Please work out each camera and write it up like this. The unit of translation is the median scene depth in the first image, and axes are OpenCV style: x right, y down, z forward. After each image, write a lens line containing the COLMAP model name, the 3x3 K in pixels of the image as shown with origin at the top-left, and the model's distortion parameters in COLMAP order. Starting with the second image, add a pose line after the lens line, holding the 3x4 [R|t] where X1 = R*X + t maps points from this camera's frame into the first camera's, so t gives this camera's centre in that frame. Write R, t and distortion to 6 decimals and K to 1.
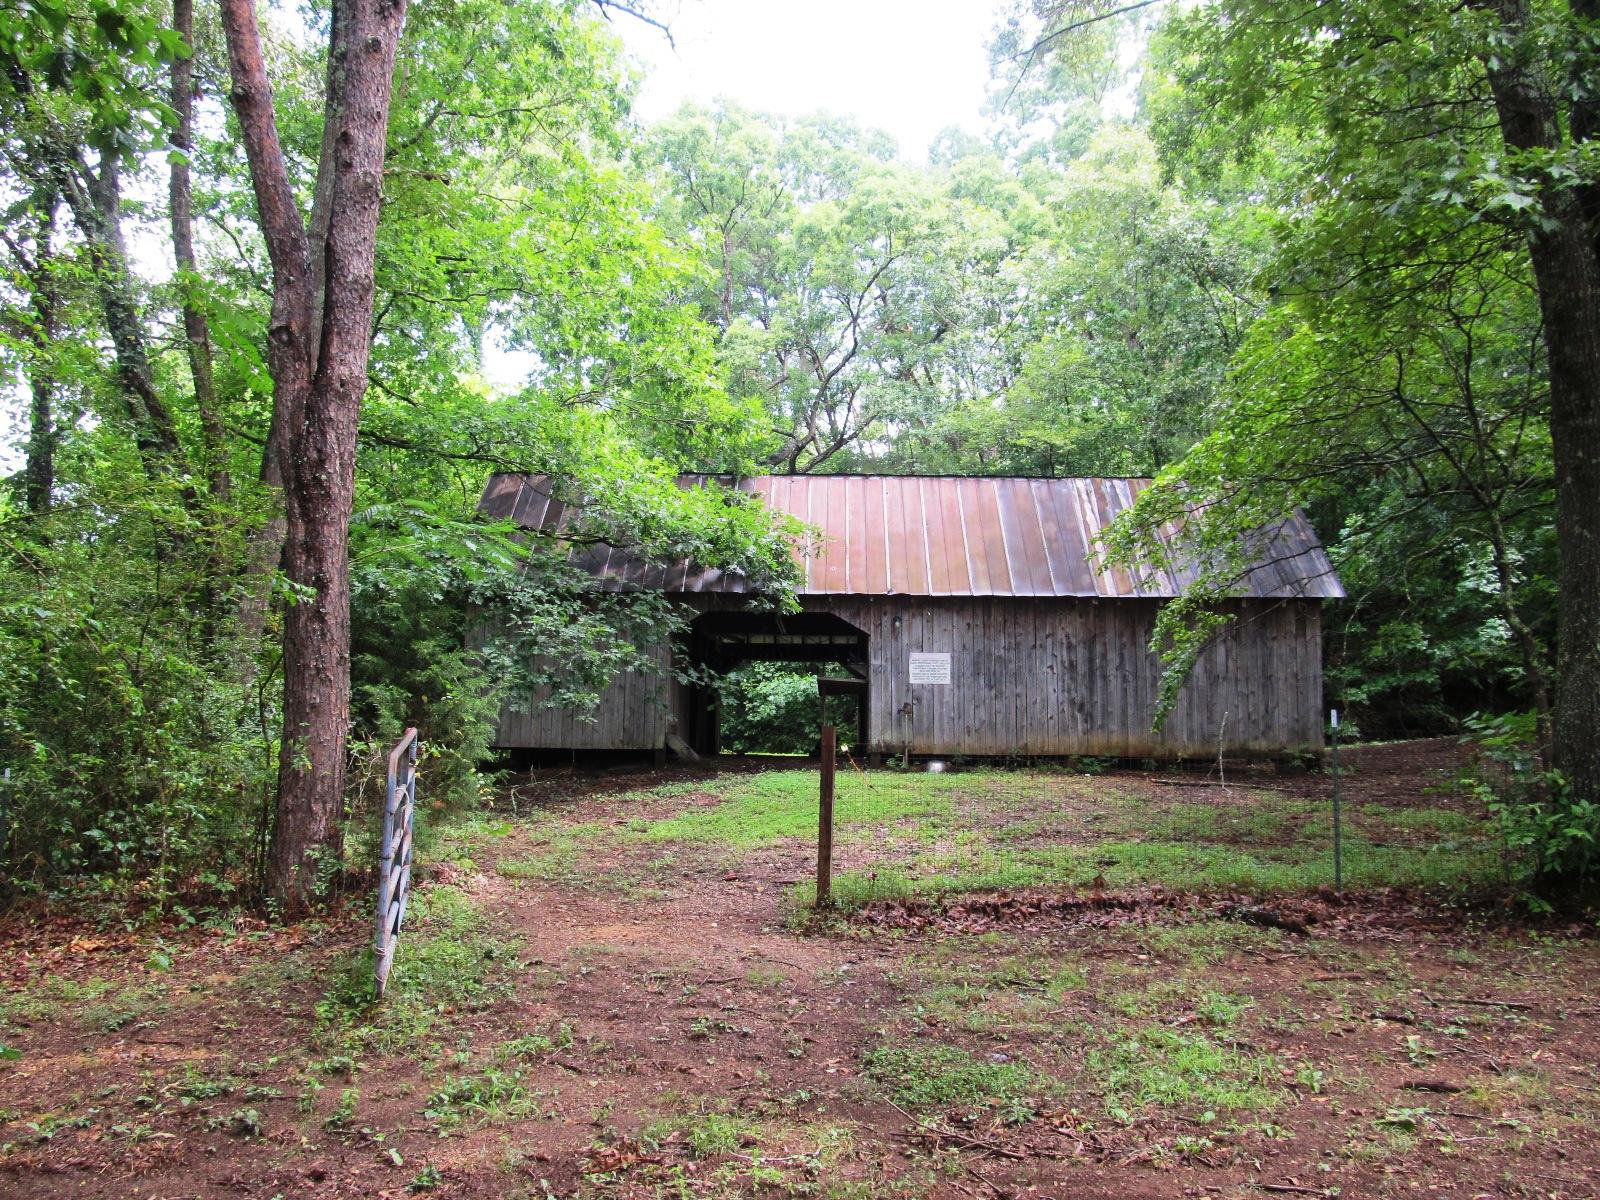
lens RADIAL K [[1307.0, 0, 807.0], [0, 1307.0, 595.0], [0, 0, 1]] dist [-0.105543, 0.088711]
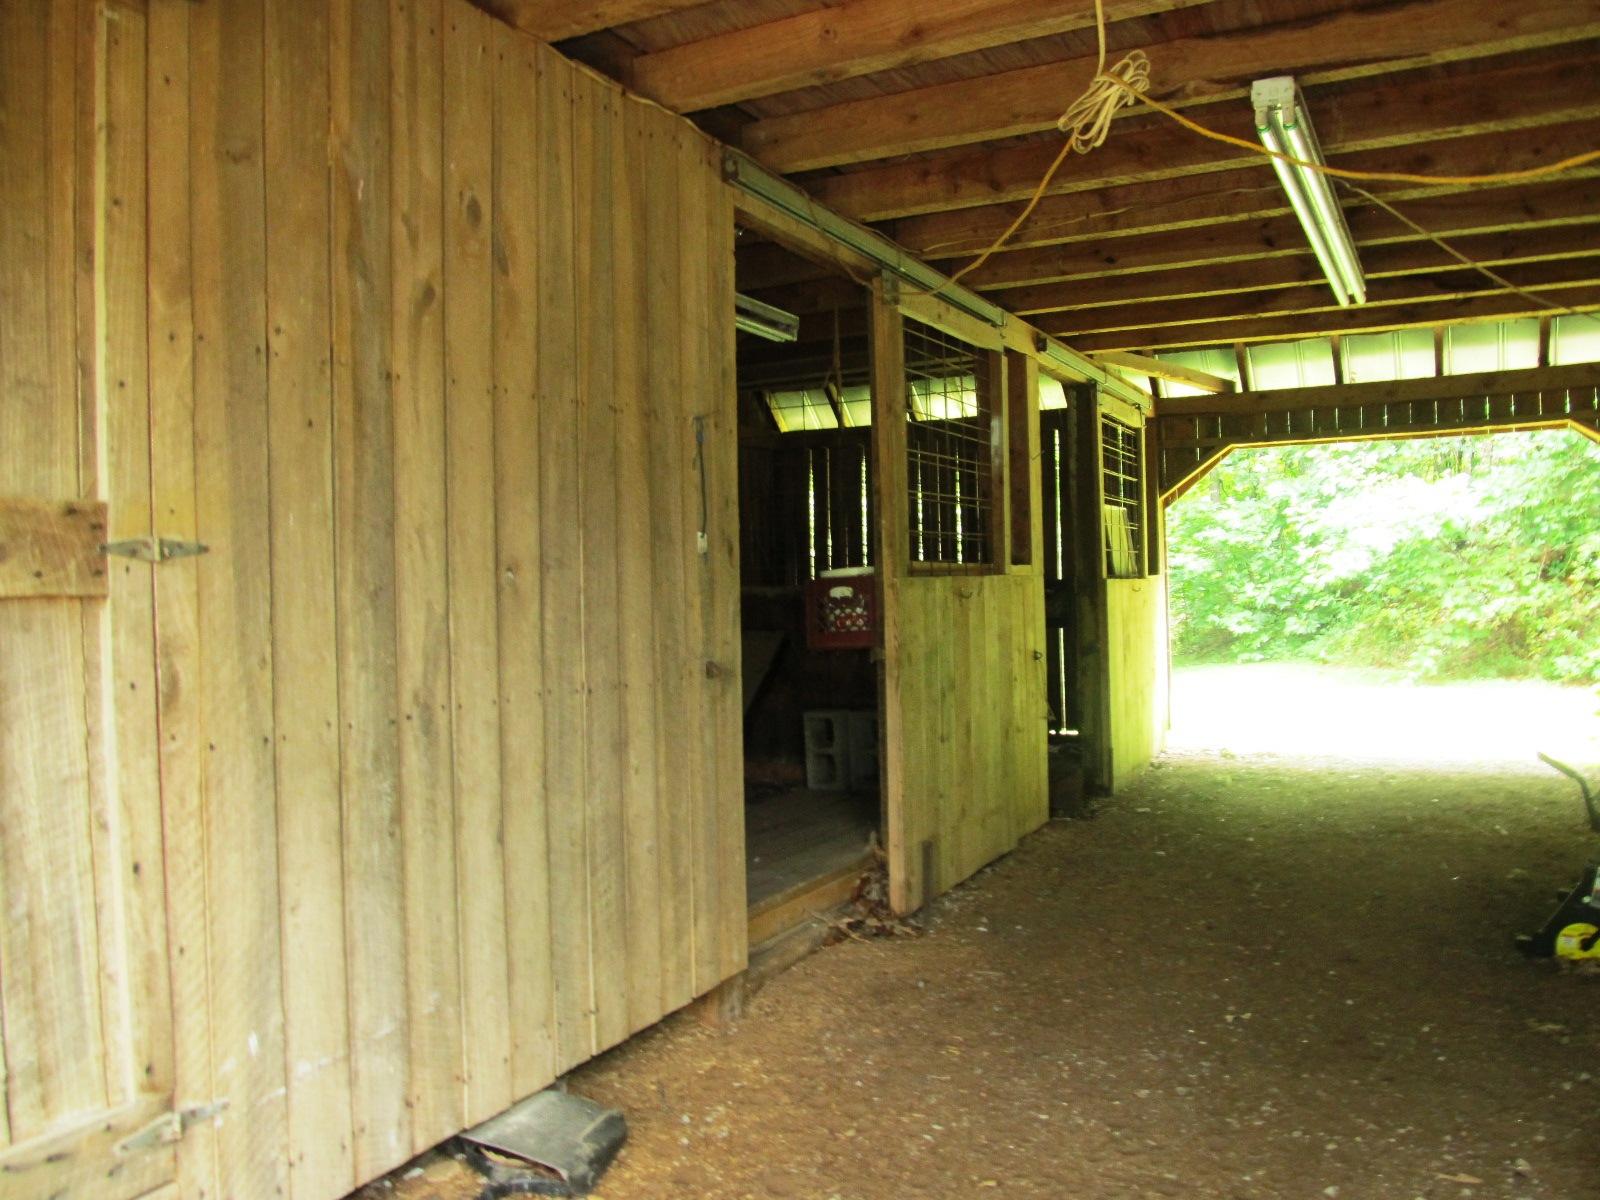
lens RADIAL K [[1307.0, 0, 807.0], [0, 1307.0, 595.0], [0, 0, 1]] dist [-0.105543, 0.088711]
pose [[0.896344, -0.033129, -0.442120, -0.004596], [0.094276, 0.988641, 0.117053, 0.055481], [0.433220, -0.146601, 0.889286, 0.969479]]
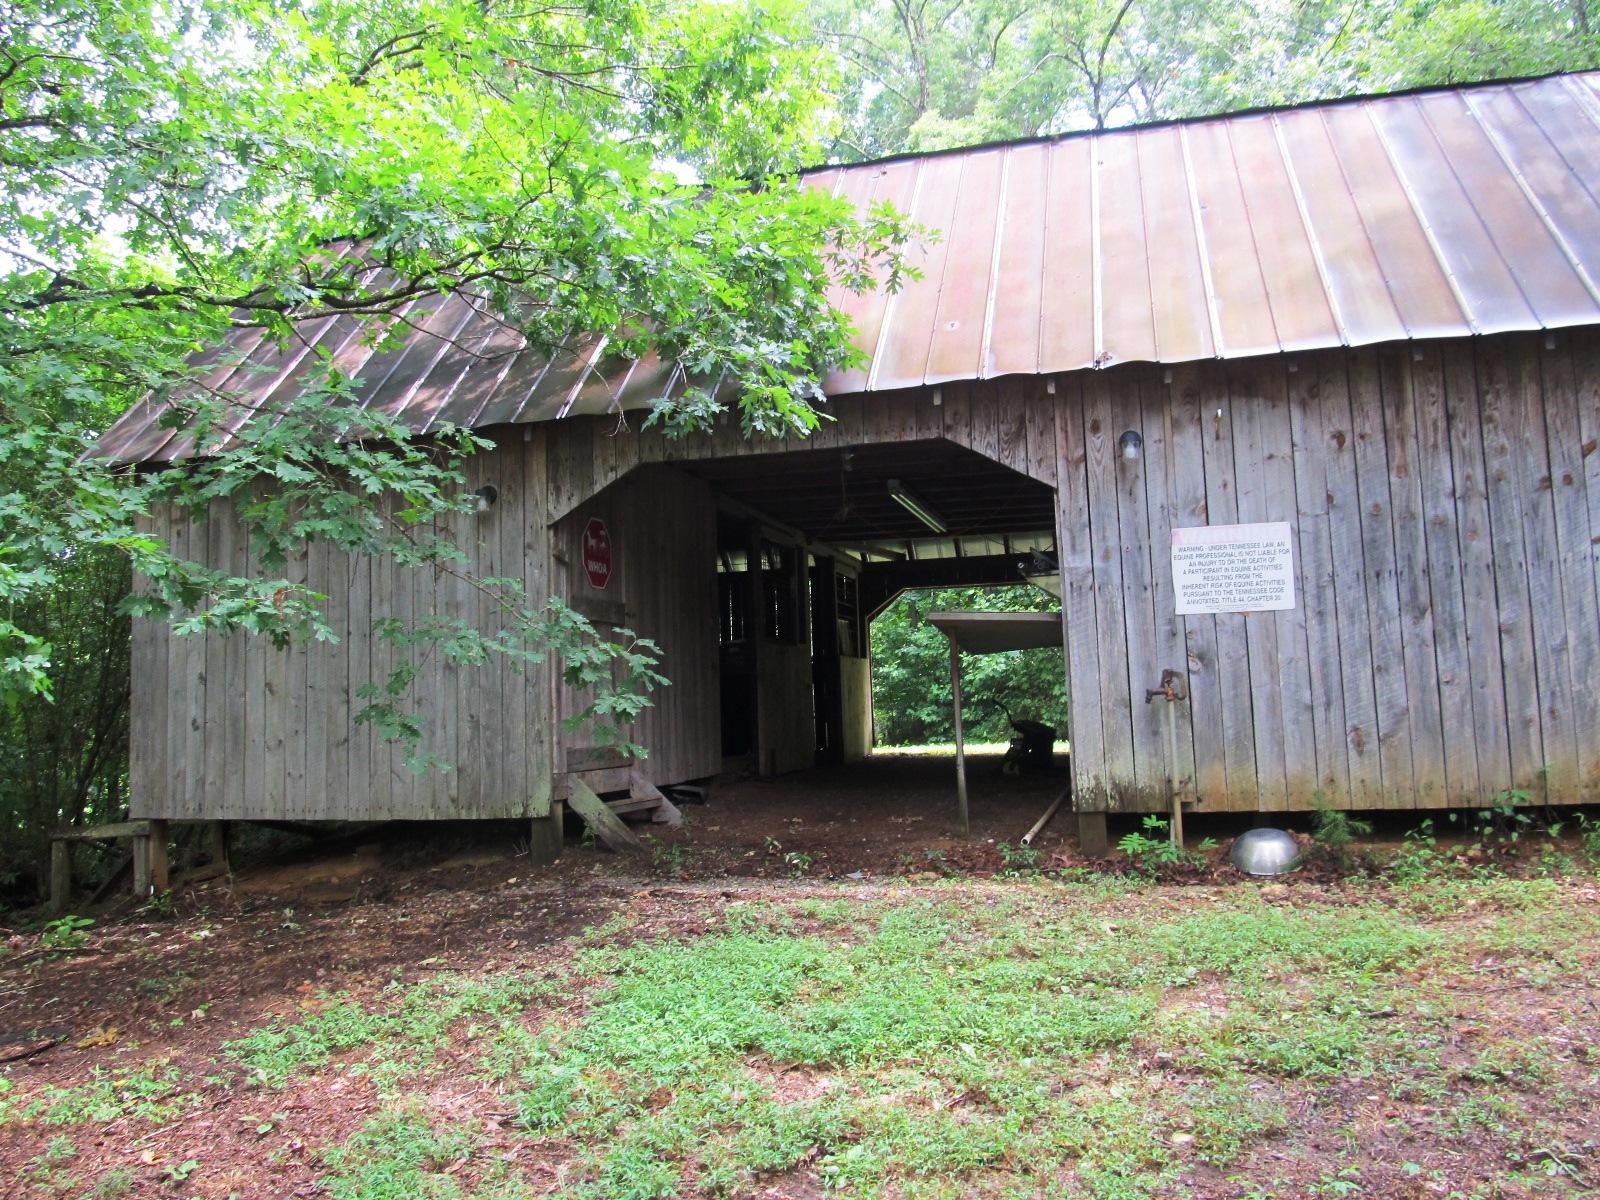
lens RADIAL K [[1307.0, 0, 807.0], [0, 1307.0, 595.0], [0, 0, 1]] dist [-0.105543, 0.088711]
pose [[0.968865, -0.065850, -0.238672, 0.065600], [0.075884, 0.996567, 0.033091, 0.043073], [0.235673, -0.050172, 0.970536, 0.633171]]
